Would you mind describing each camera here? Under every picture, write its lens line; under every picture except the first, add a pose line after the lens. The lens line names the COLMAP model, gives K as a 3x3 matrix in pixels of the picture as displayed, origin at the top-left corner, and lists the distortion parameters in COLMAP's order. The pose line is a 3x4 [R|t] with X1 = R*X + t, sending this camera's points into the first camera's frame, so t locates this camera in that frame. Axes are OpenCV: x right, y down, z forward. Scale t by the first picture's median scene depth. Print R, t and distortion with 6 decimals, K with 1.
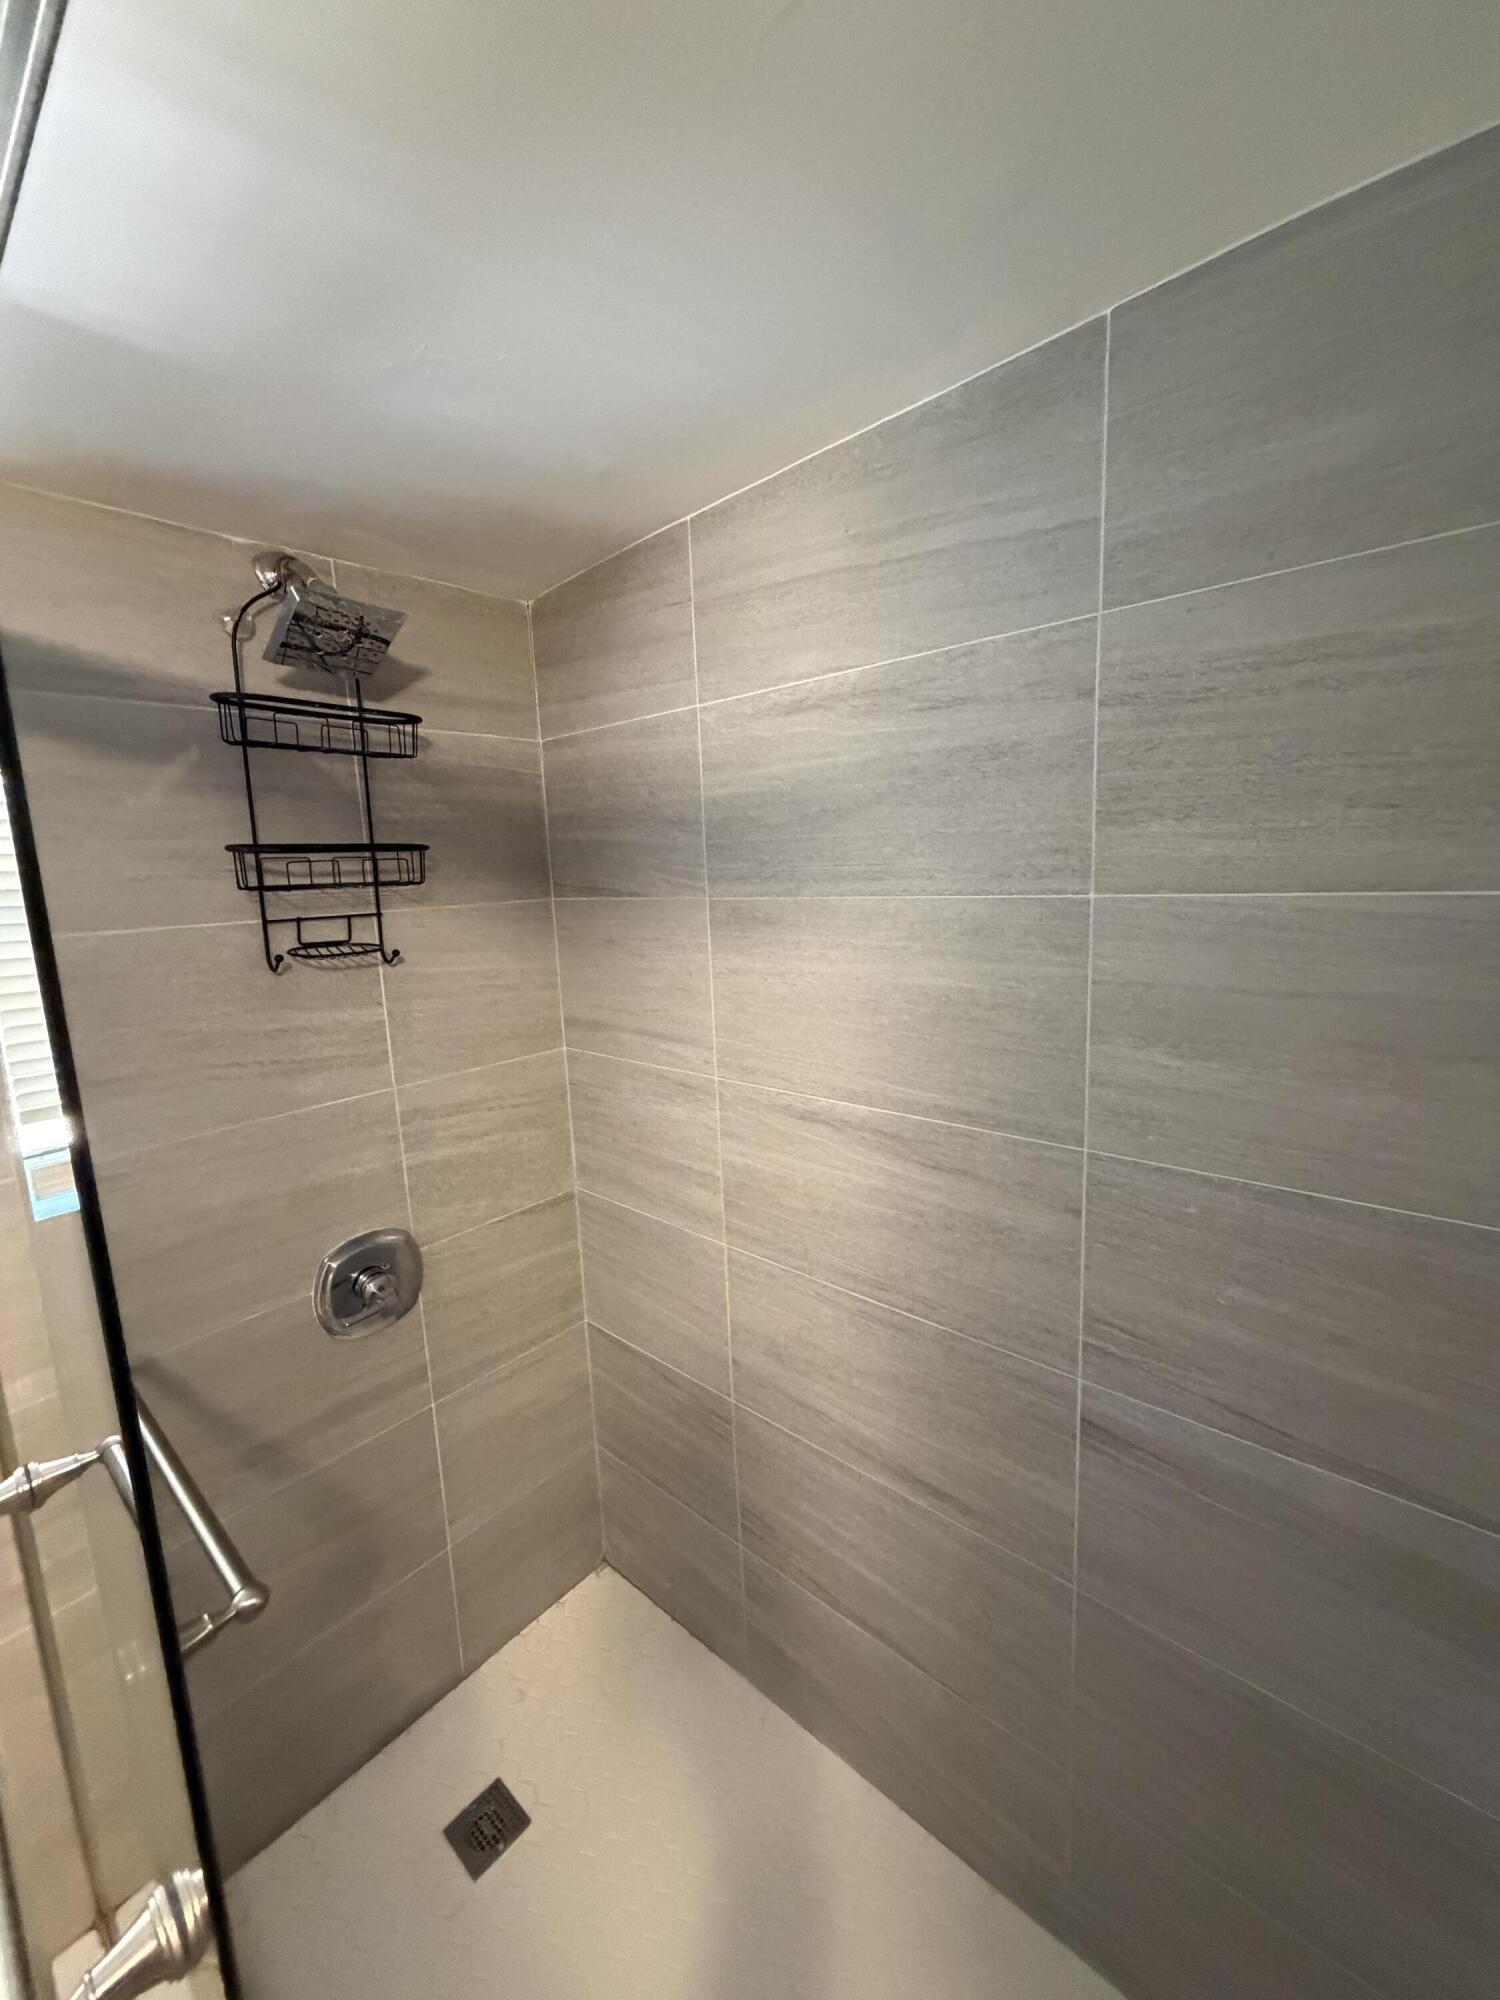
lens RADIAL K [[803.9, 0, 749.0], [0, 803.9, 999.3], [0, 0, 1]] dist [-0.002165, -0.000313]
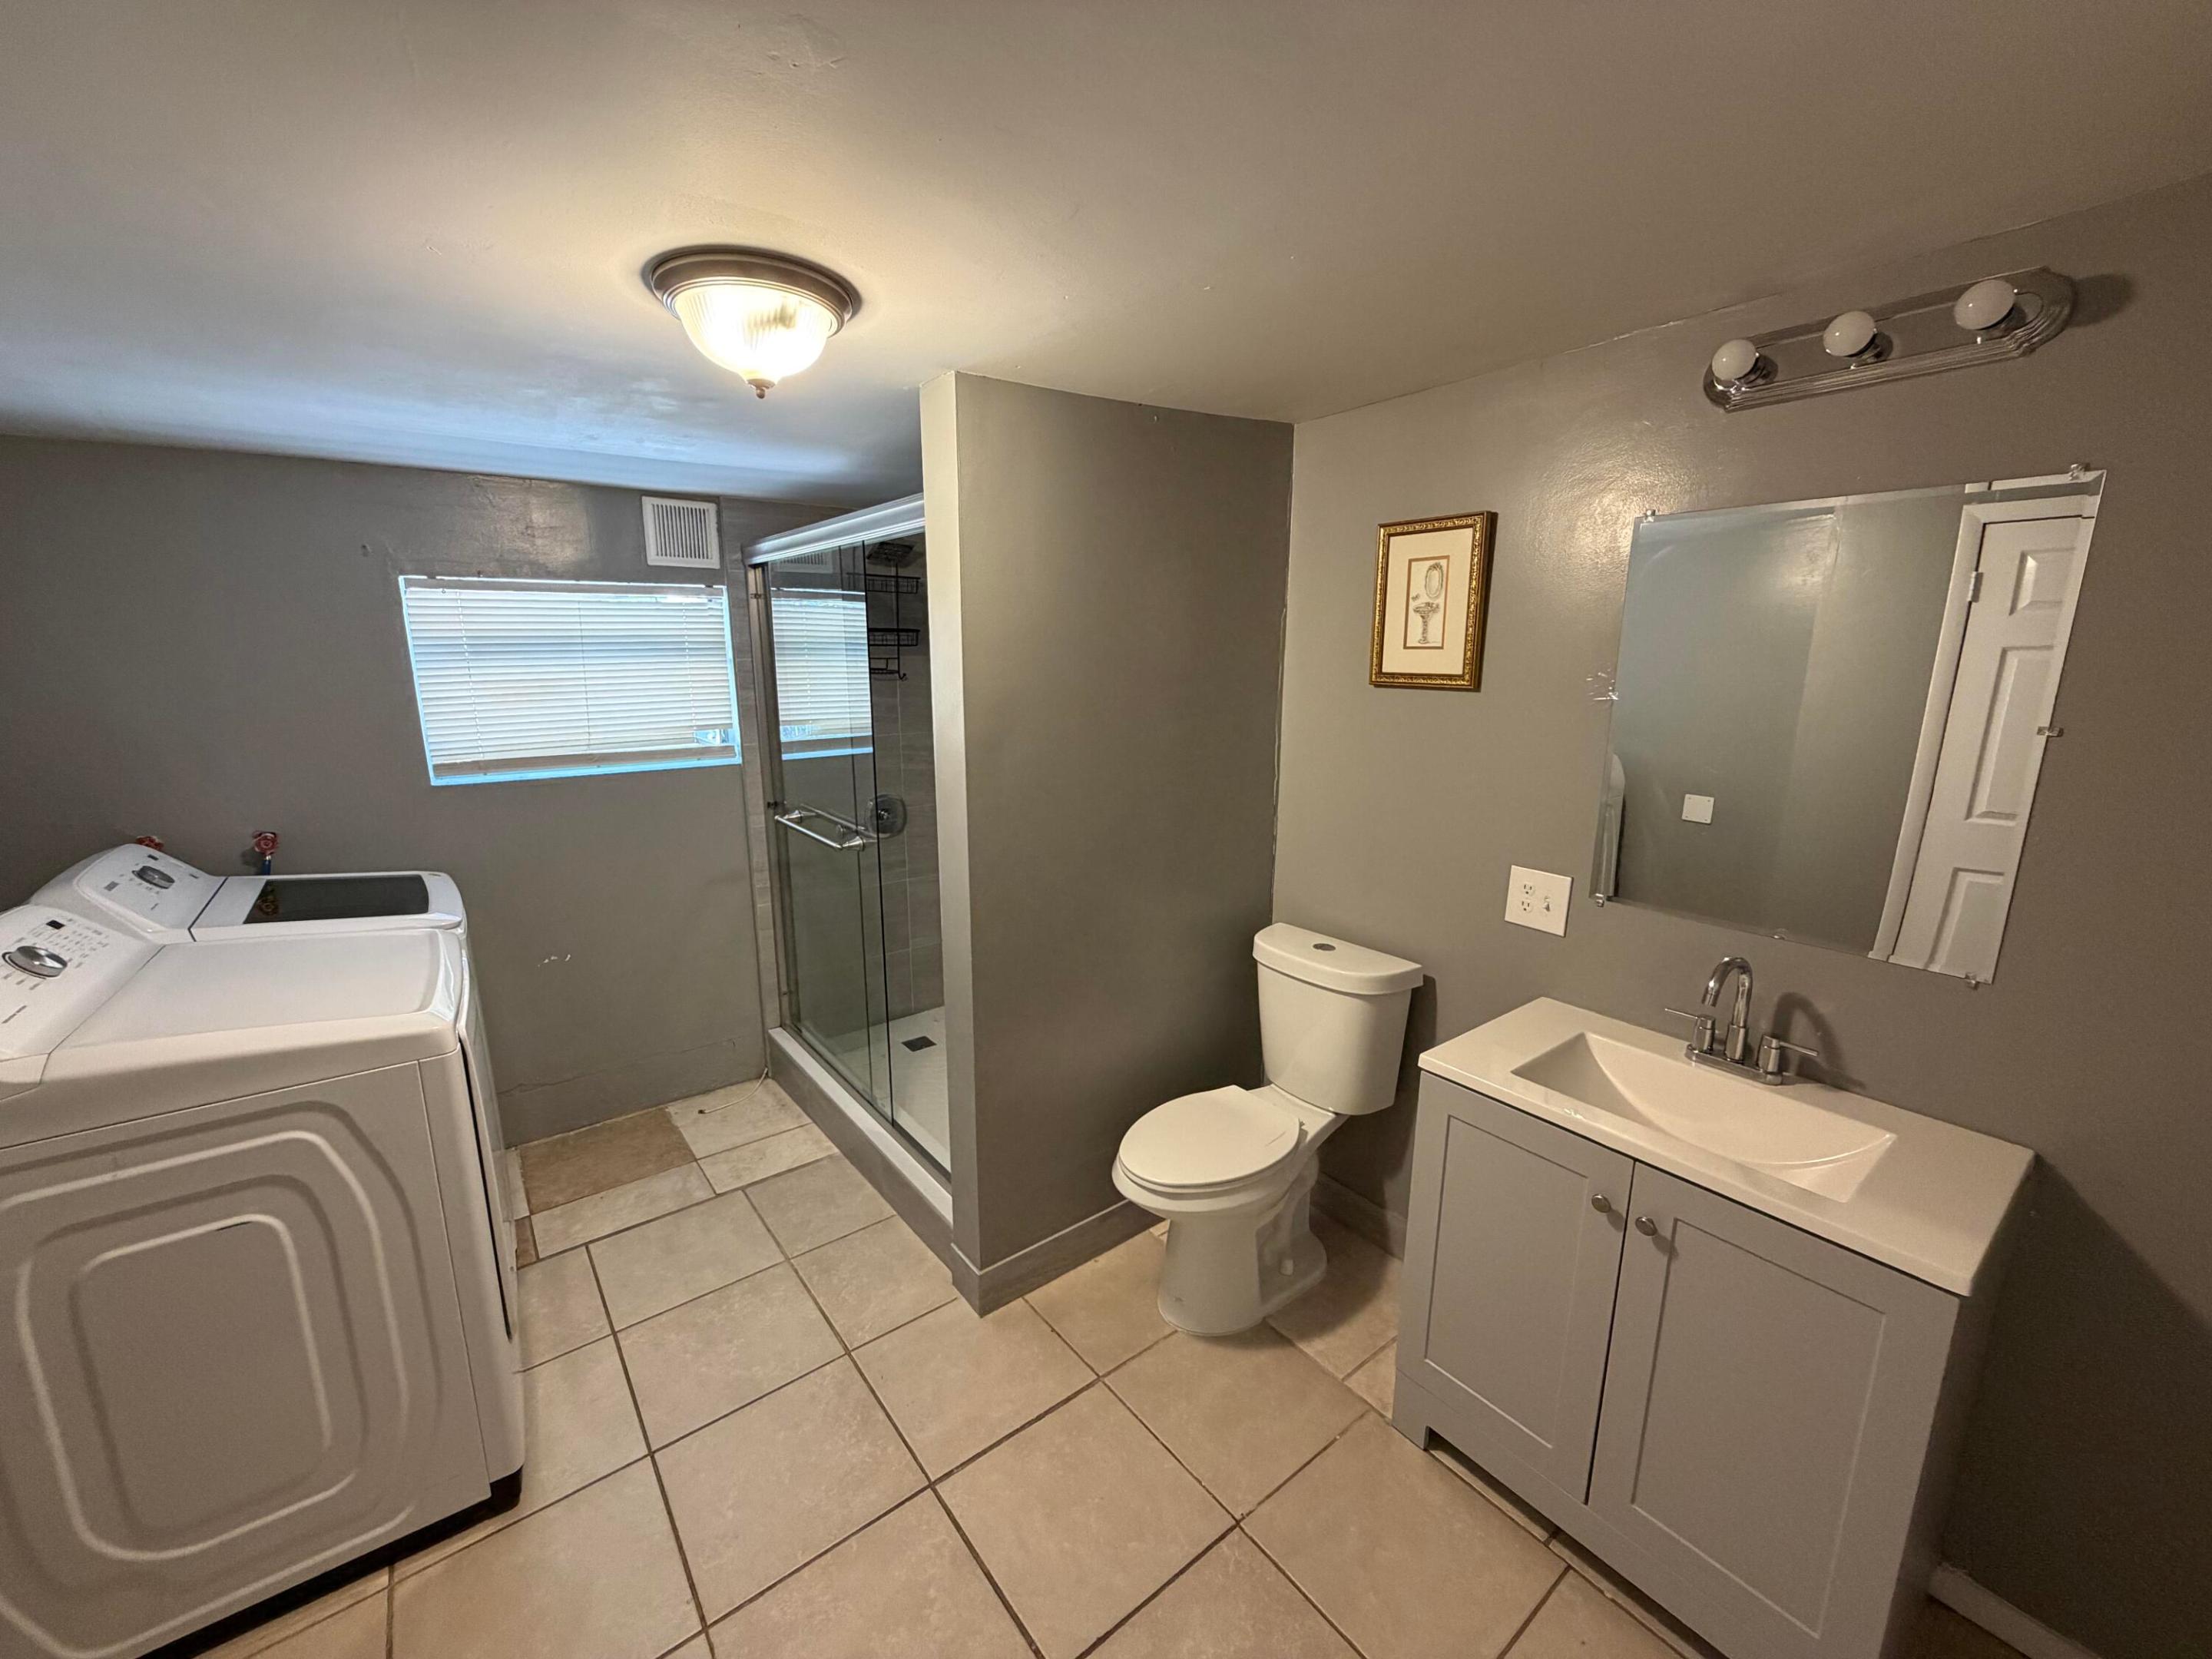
lens RADIAL K [[889.1, 0, 1105.3], [0, 889.1, 831.3], [0, 0, 1]] dist [-0.002165, -0.000313]
pose [[0.980977, 0.078703, -0.177453, 0.660192], [-0.069969, 0.996034, 0.054956, 0.221961], [0.181075, -0.041494, 0.982594, -1.527568]]
